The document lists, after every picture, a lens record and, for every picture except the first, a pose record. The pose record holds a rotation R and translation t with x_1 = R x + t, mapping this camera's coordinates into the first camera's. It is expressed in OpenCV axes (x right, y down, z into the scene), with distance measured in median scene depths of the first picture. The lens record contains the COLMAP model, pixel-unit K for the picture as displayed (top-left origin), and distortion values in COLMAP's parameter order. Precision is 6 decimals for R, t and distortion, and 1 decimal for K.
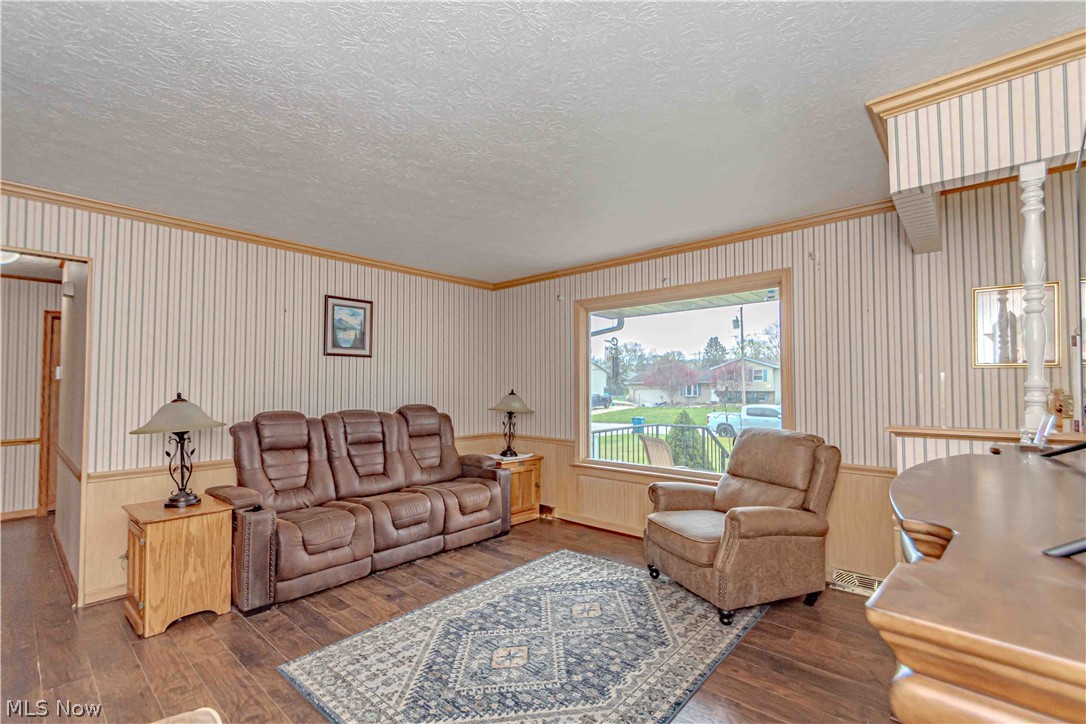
lens RADIAL K [[483.3, 0, 555.2], [0, 483.3, 368.5], [0, 0, 1]] dist [0.000179, -0.001247]
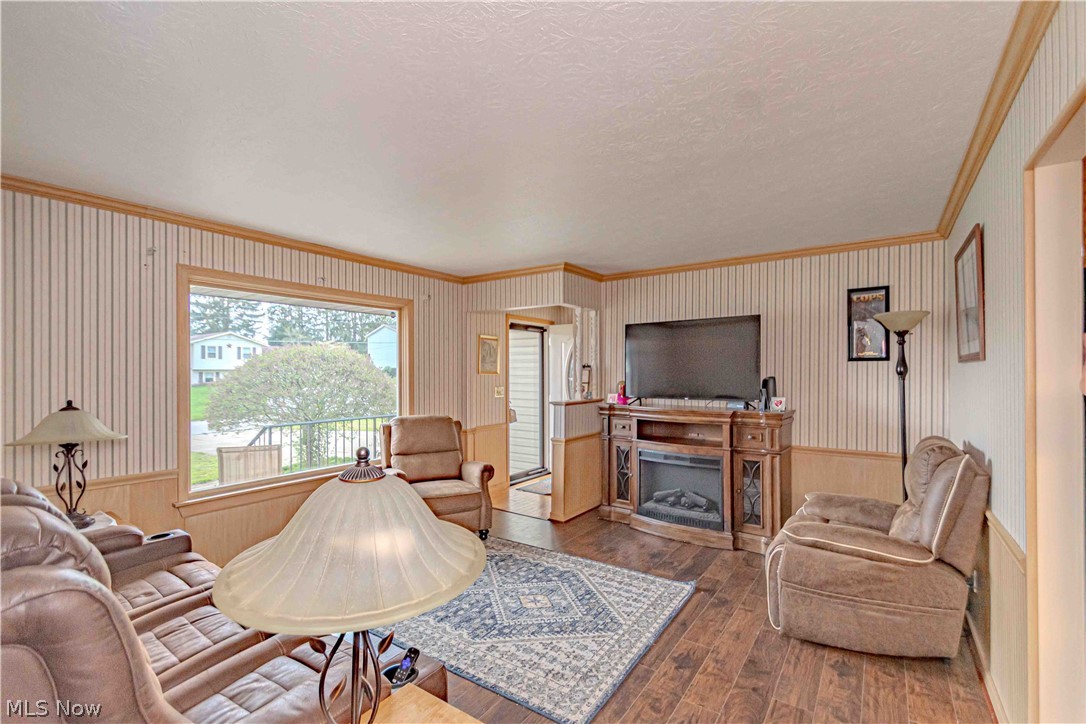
lens RADIAL K [[483.3, 0, 539.3], [0, 483.3, 369.3], [0, 0, 1]] dist [0.000179, -0.001247]
pose [[-0.099939, 0.004109, 0.994985, -1.082691], [-0.030778, 0.999500, -0.007219, -0.004566], [-0.994517, -0.031345, -0.099762, 0.901057]]
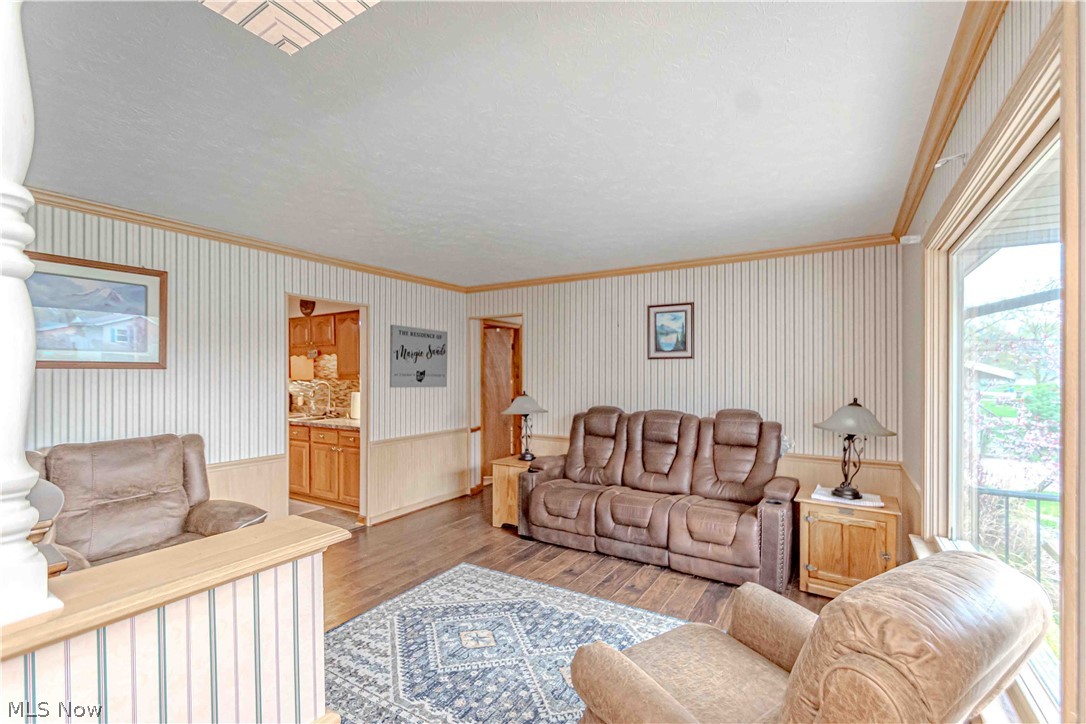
lens RADIAL K [[483.3, 0, 538.1], [0, 483.3, 371.2], [0, 0, 1]] dist [0.000179, -0.001247]
pose [[0.149704, -0.002199, -0.988728, 0.818949], [0.032112, 0.999481, 0.002640, -0.014914], [0.988209, -0.032146, 0.149697, 0.786434]]
